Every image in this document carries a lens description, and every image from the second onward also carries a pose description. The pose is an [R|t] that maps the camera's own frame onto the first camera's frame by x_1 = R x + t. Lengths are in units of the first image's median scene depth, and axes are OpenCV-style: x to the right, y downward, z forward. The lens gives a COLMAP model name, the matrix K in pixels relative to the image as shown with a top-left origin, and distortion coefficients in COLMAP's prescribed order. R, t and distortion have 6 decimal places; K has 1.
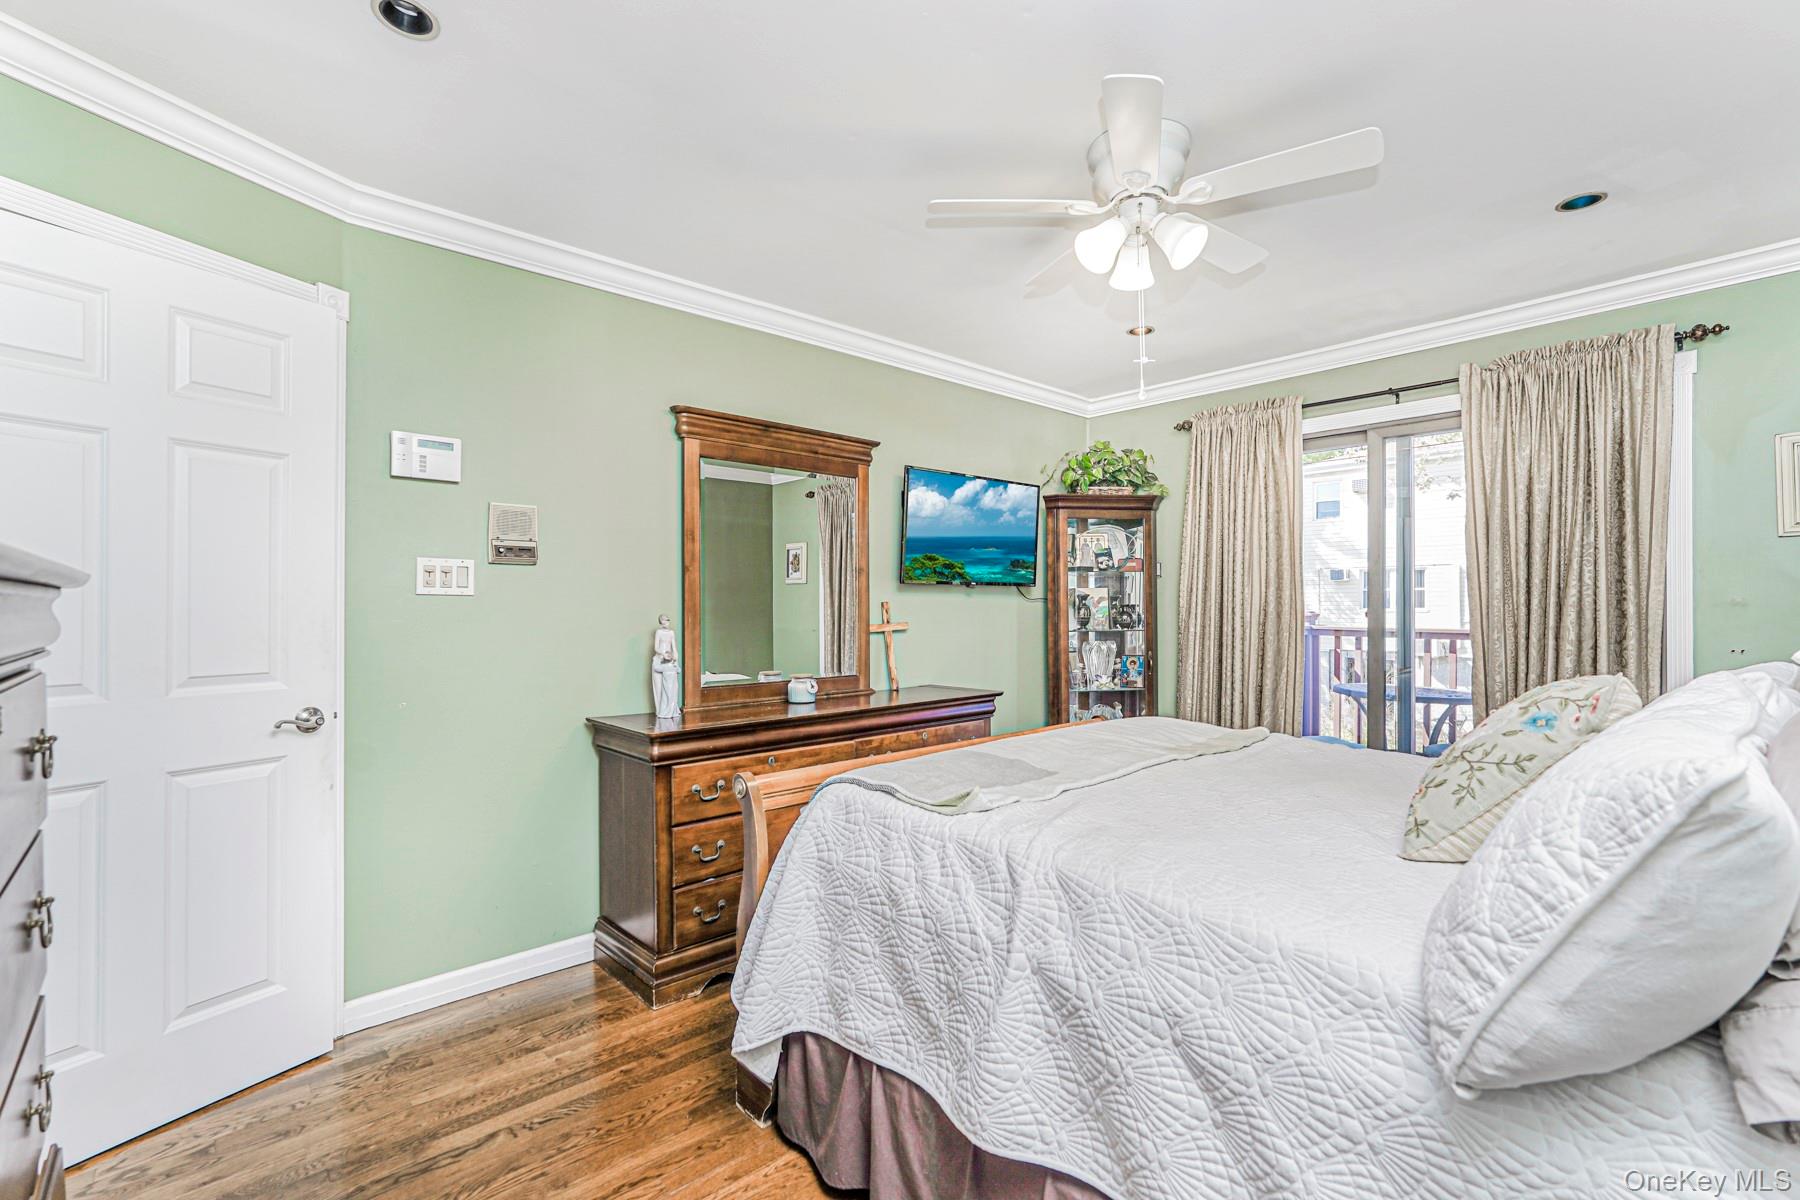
lens RADIAL K [[799.8, 0, 897.8], [0, 799.8, 602.4], [0, 0, 1]] dist [-0.023005, 0.015051]
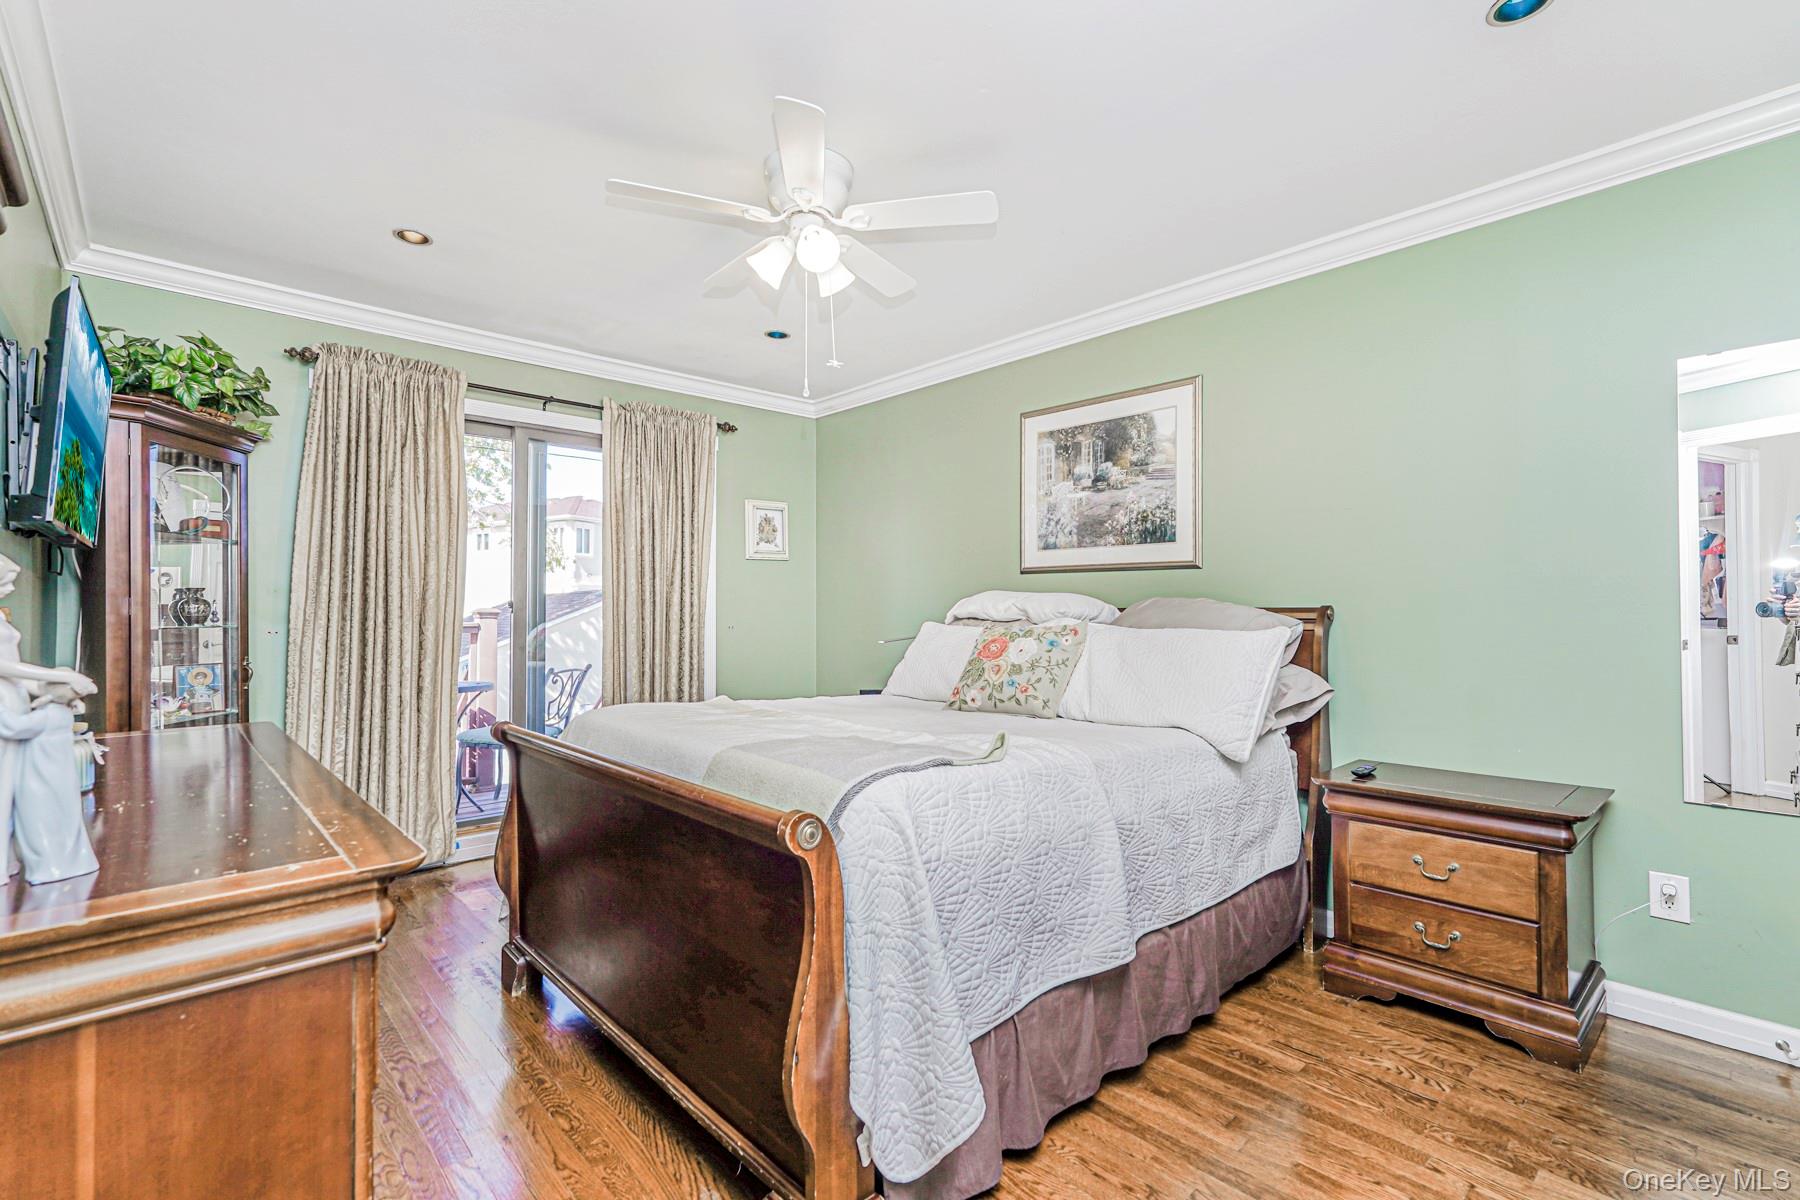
lens RADIAL K [[806.3, 0, 908.0], [0, 806.3, 598.0], [0, 0, 1]] dist [-0.005444, 0.006980]
pose [[-0.002388, 0.018259, 0.999830, -0.501642], [-0.004799, 0.999822, -0.018270, 0.026157], [-0.999986, -0.004842, -0.002300, 0.527307]]
